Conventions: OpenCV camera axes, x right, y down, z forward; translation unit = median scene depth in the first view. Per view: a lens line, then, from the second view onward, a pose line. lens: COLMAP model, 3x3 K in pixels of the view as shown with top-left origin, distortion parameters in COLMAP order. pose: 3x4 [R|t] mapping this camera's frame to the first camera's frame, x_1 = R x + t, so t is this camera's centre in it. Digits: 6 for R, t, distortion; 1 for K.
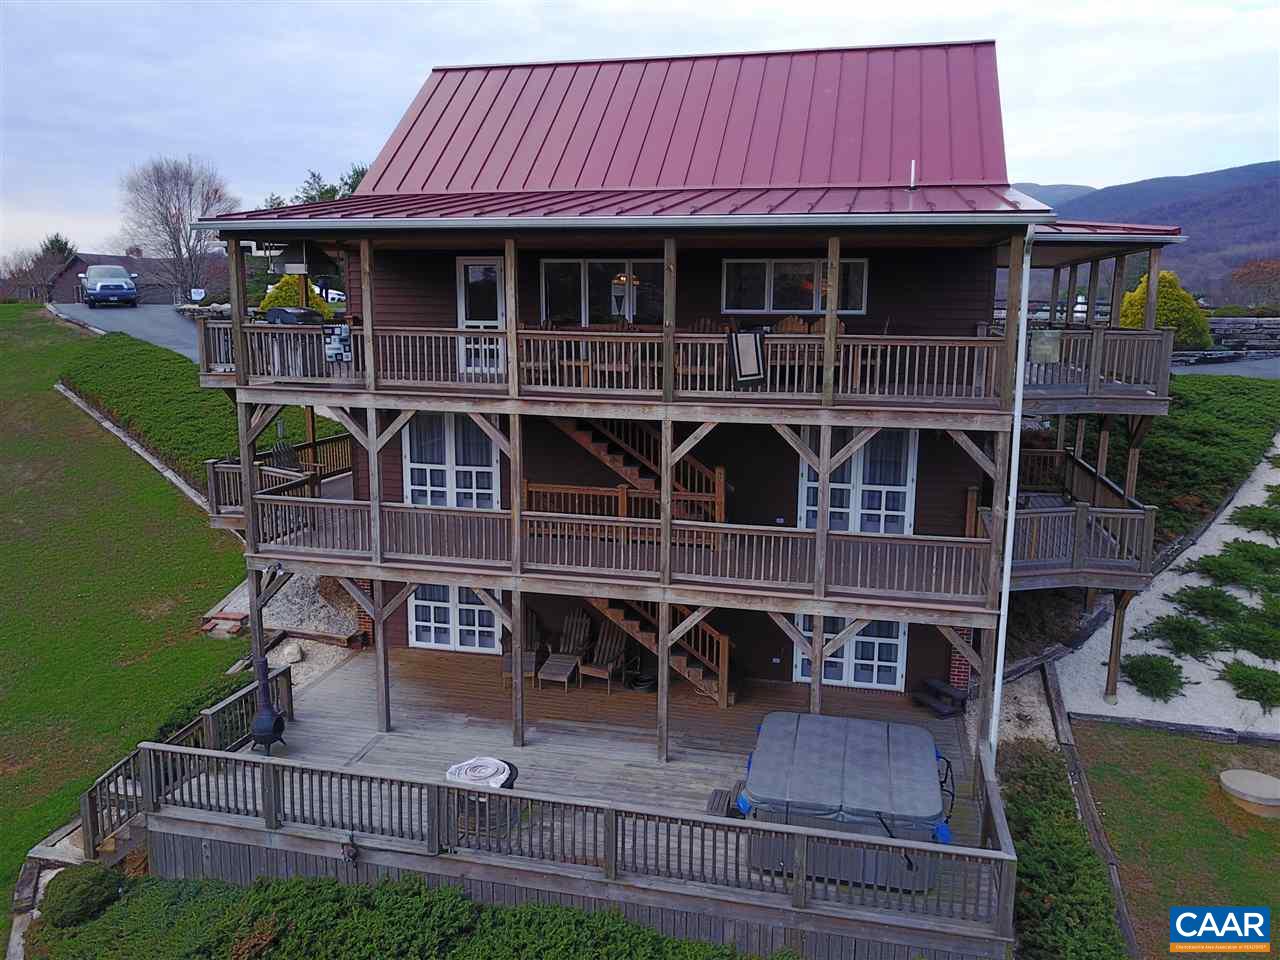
lens RADIAL K [[981.4, 0, 642.2], [0, 981.4, 472.7], [0, 0, 1]] dist [0.003227, 0.007037]
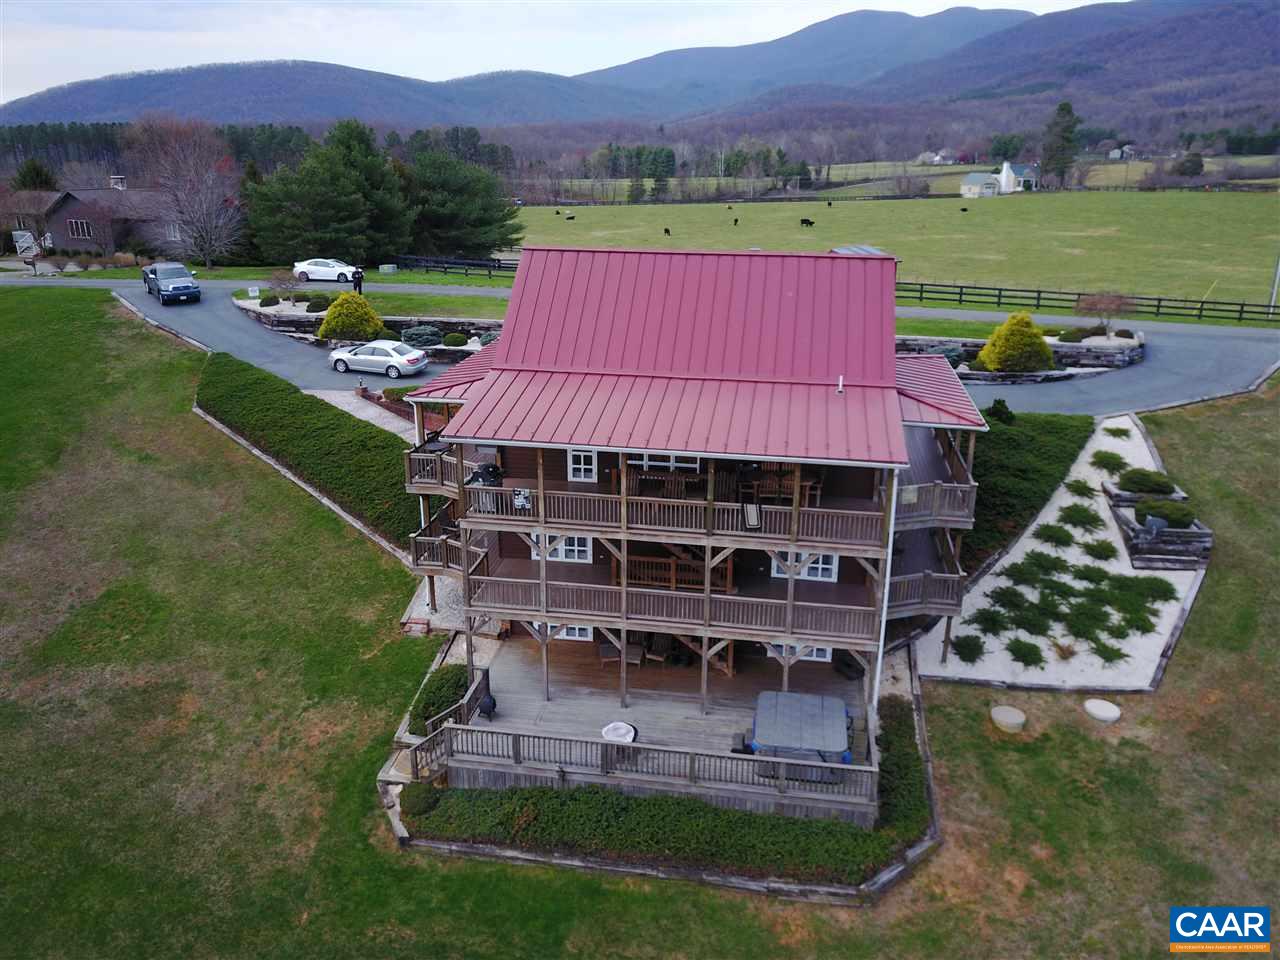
lens RADIAL K [[981.4, 0, 642.2], [0, 981.4, 472.7], [0, 0, 1]] dist [0.003227, 0.007037]
pose [[0.997553, -0.024481, 0.065488, -0.213074], [0.013971, 0.987599, 0.156374, -0.470170], [-0.068504, -0.155076, 0.985525, -0.789063]]
